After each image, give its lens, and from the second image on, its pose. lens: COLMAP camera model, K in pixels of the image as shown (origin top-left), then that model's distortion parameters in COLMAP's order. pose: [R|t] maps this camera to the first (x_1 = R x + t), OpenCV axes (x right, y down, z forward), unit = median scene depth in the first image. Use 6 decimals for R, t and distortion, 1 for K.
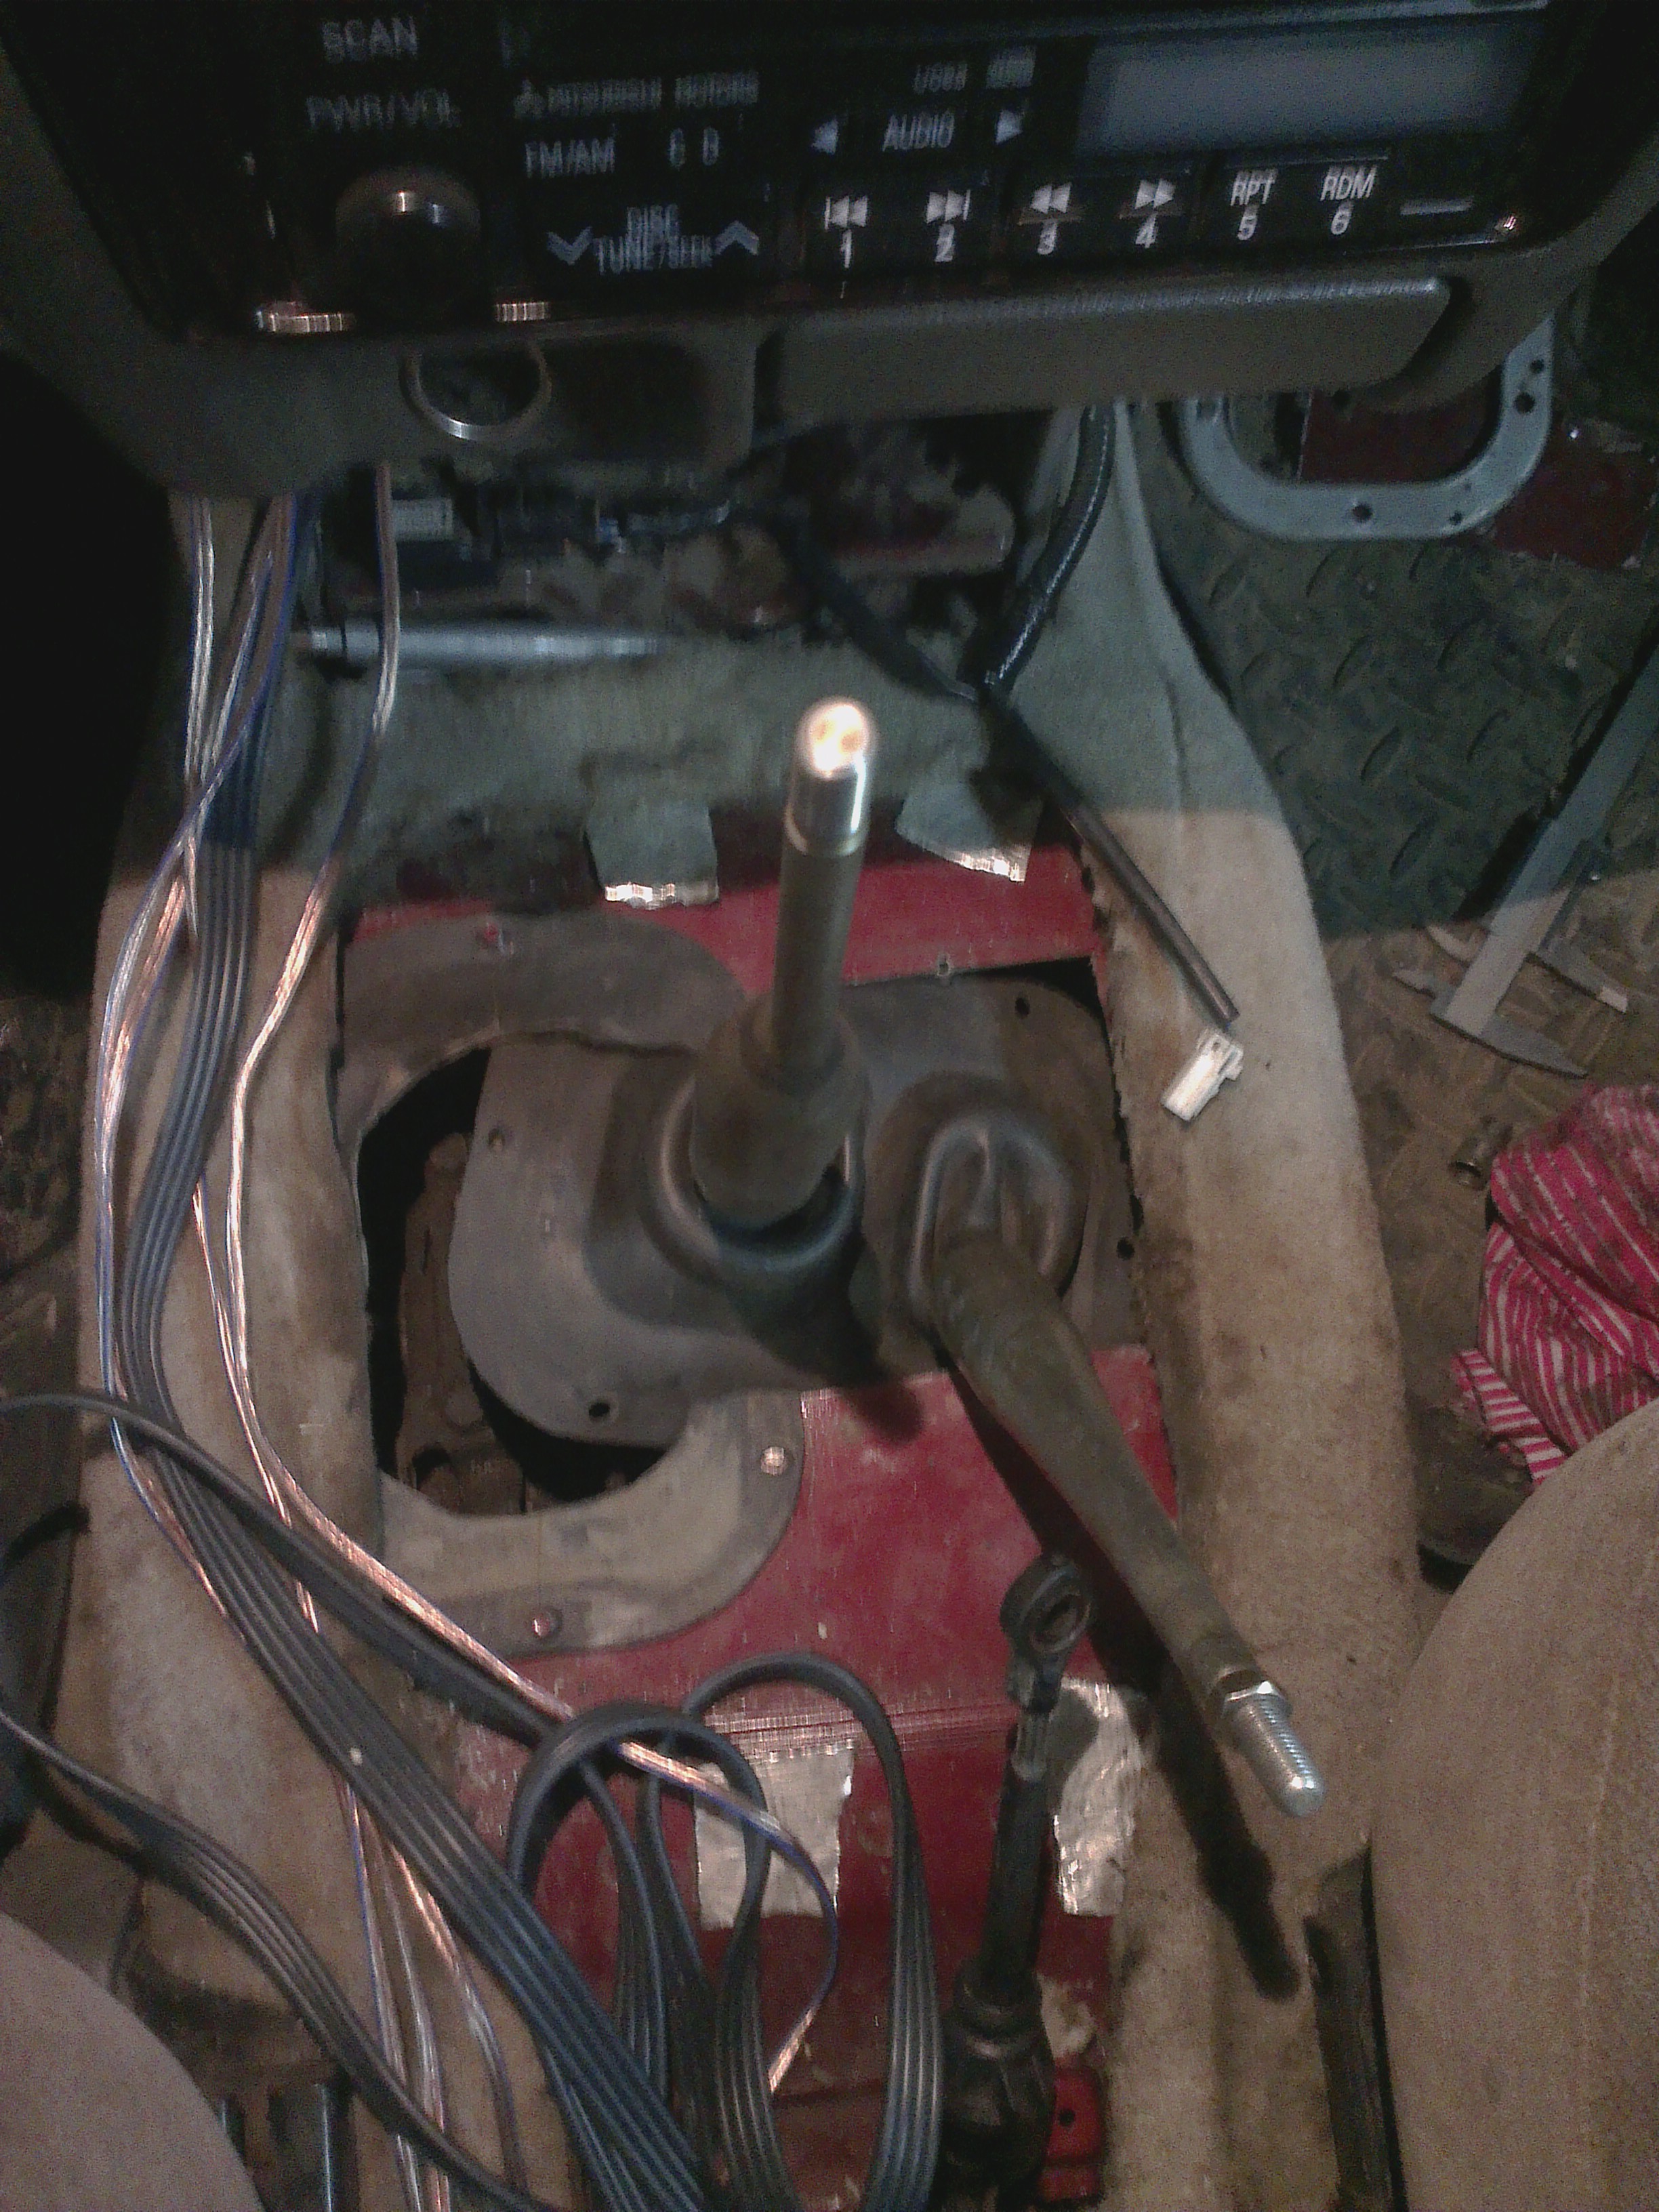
lens RADIAL K [[1695.3, 0, 834.6], [0, 1695.3, 1107.4], [0, 0, 1]] dist [-0.003257, -0.001977]
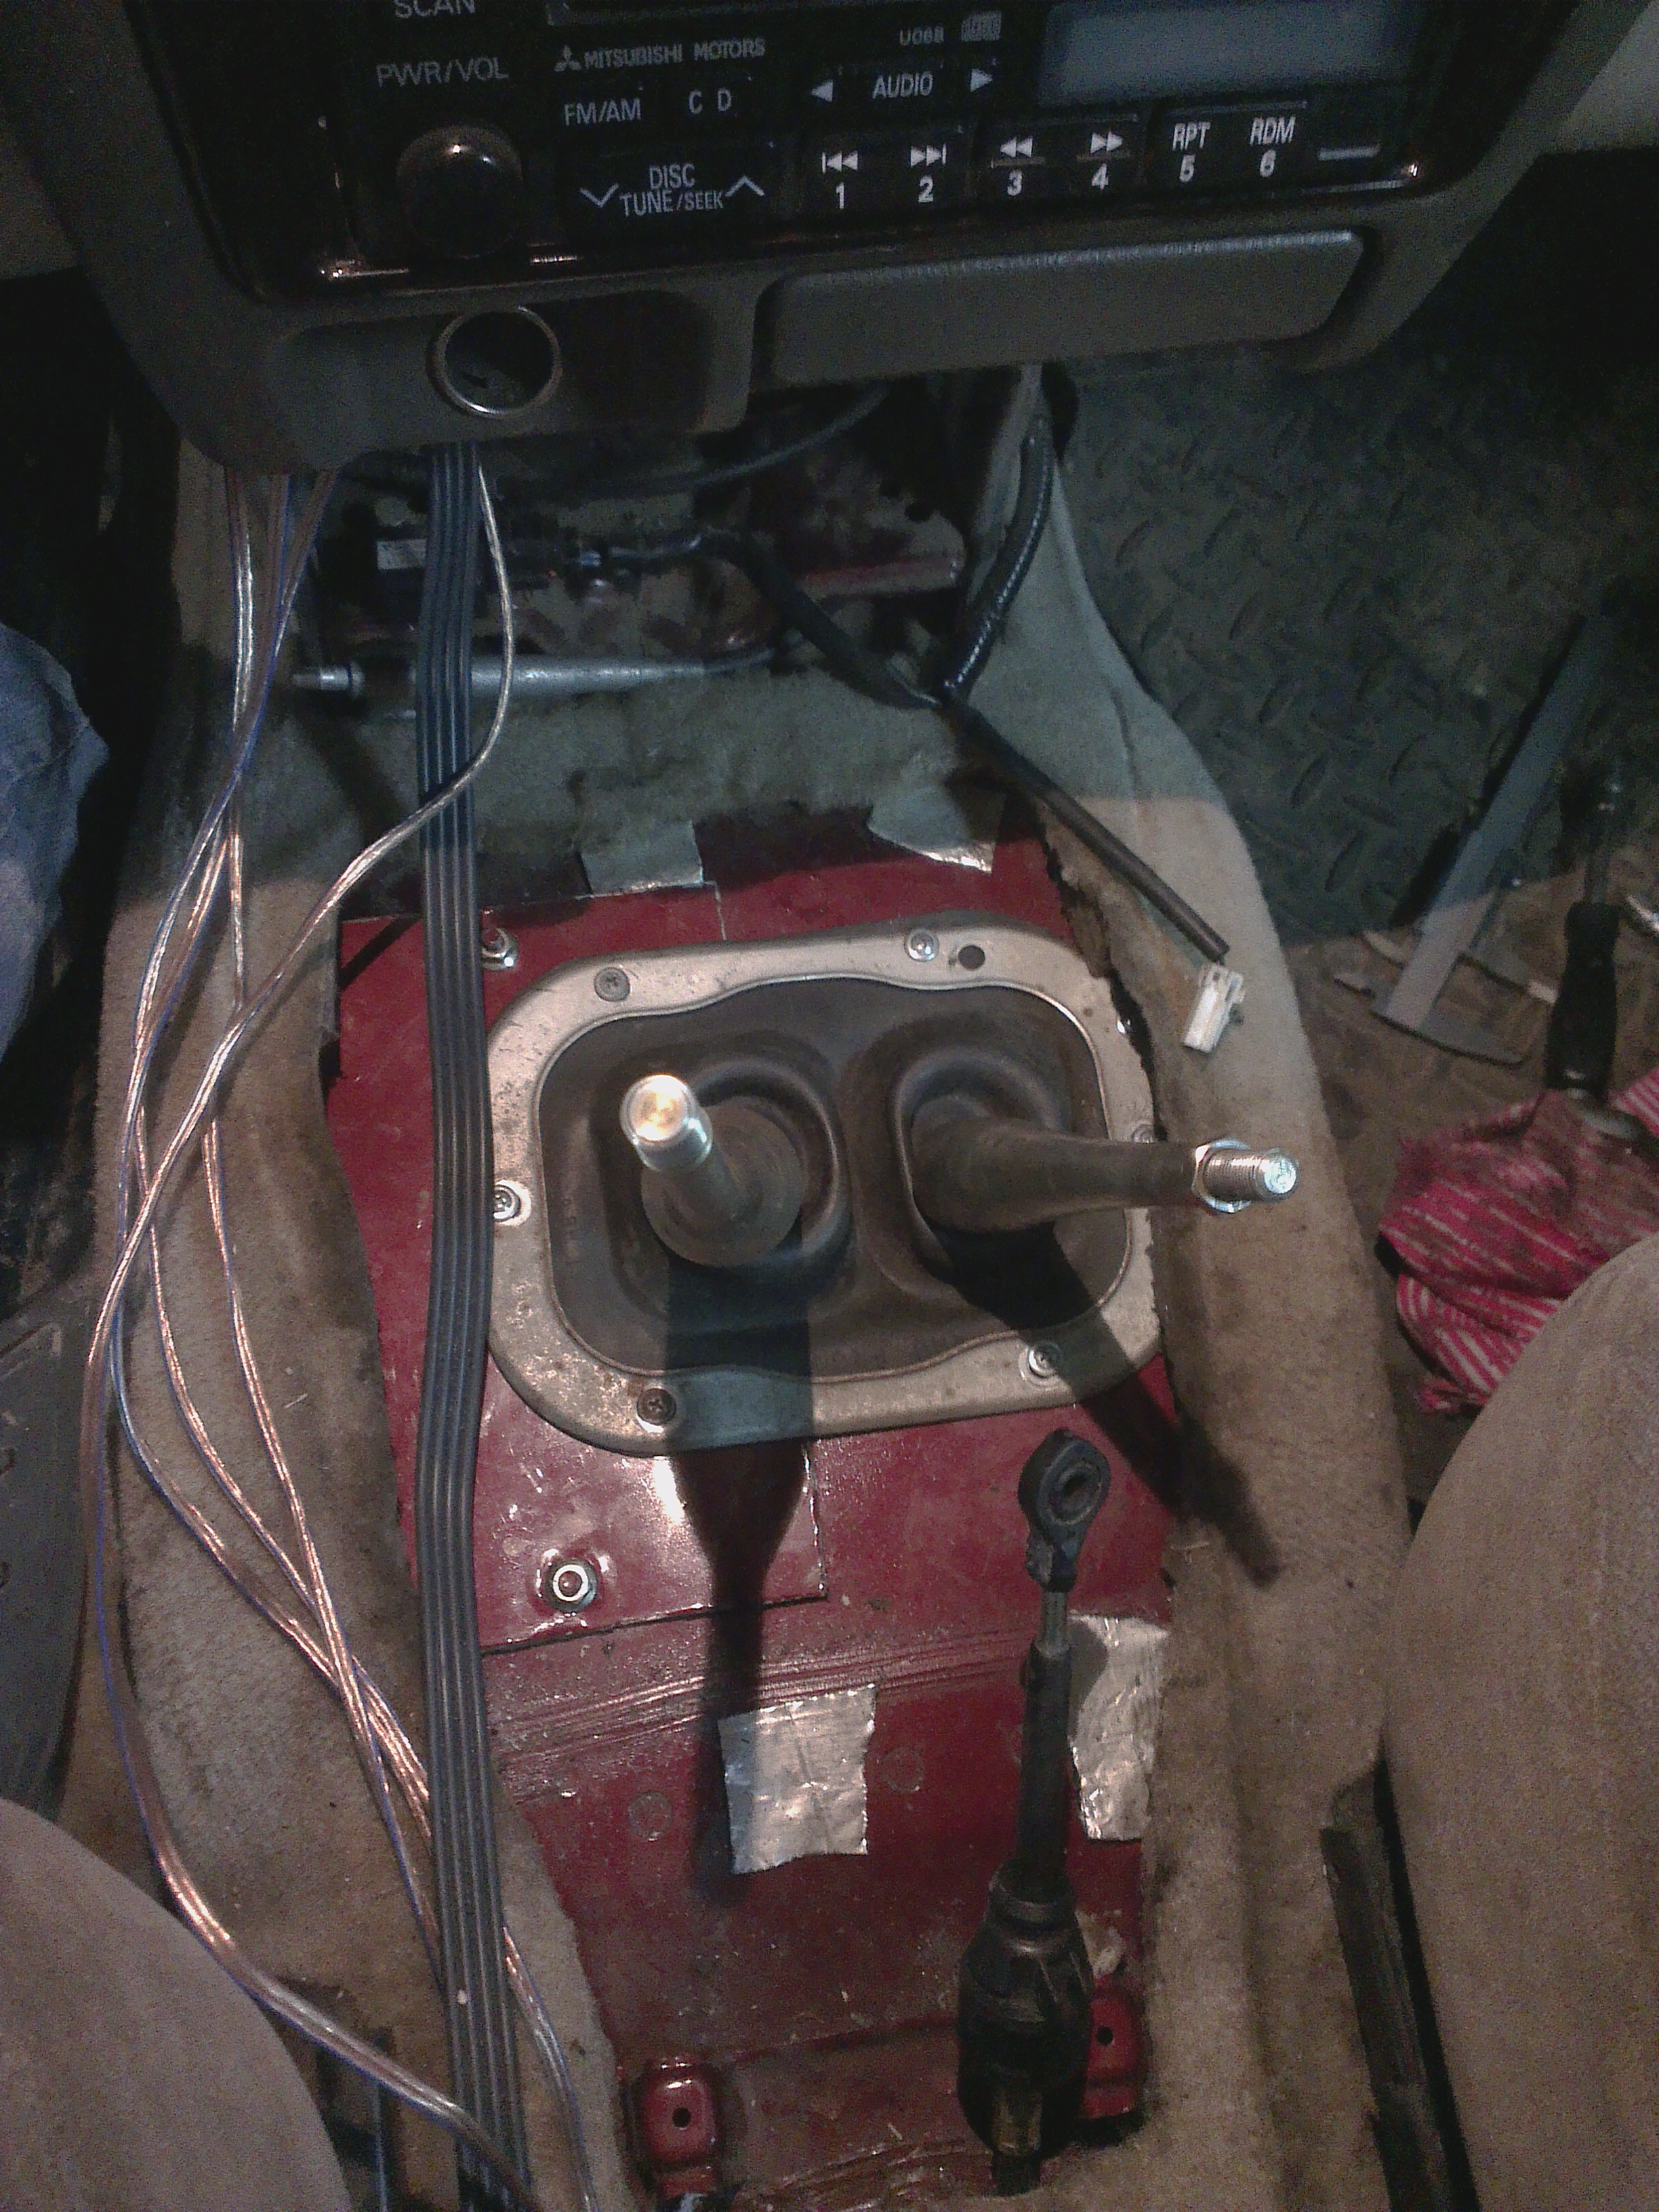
lens RADIAL K [[1682.3, 0, 823.3], [0, 1682.3, 1104.5], [0, 0, 1]] dist [0.005383, -0.000276]
pose [[0.998677, -0.042002, 0.029672, -0.034680], [0.044294, 0.995703, -0.081326, 0.105826], [-0.026129, 0.082533, 0.996246, -0.044592]]
